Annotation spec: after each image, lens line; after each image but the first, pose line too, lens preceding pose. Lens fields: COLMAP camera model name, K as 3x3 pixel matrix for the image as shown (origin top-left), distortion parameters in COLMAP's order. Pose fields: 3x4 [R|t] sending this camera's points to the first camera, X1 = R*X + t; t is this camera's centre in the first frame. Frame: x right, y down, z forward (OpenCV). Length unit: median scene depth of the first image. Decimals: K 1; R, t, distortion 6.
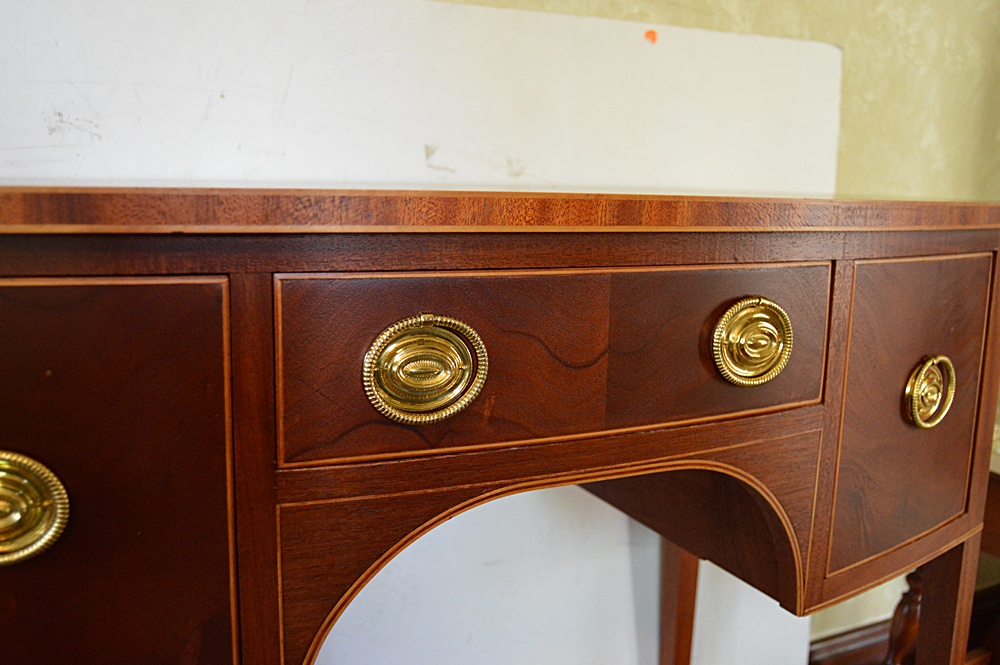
lens RADIAL K [[873.4, 0, 493.8], [0, 873.4, 331.7], [0, 0, 1]] dist [-0.060592, 0.015978]
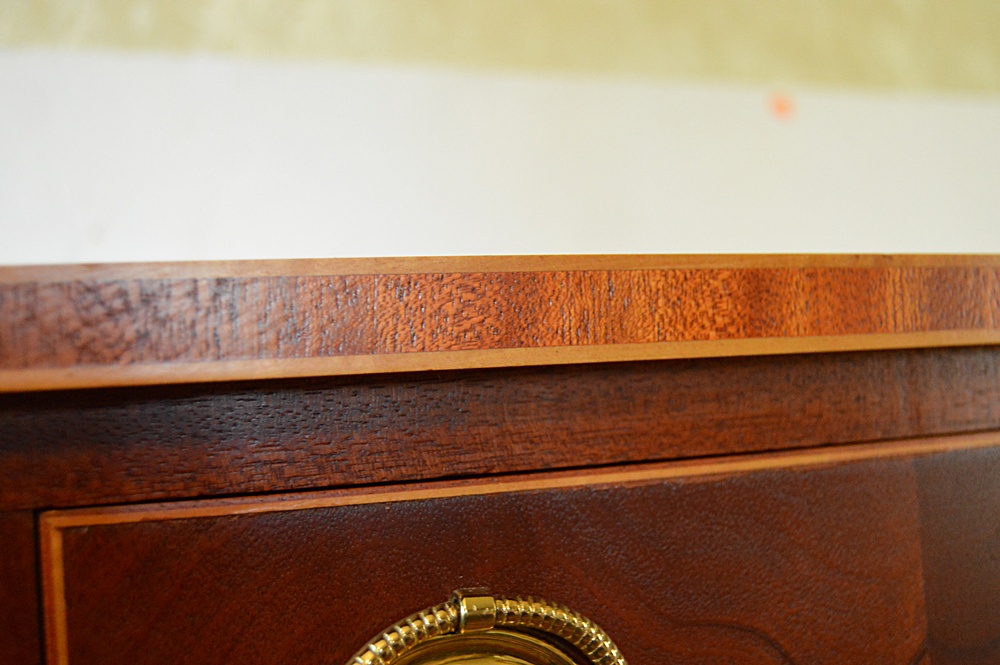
lens RADIAL K [[1258.9, 0, 501.9], [0, 1258.9, 337.5], [0, 0, 1]] dist [-0.076947, 0.000000]
pose [[0.996348, -0.082491, -0.022045, -0.046141], [0.076059, 0.974756, -0.209920, -0.015027], [0.038805, 0.207477, 0.977470, 0.473580]]
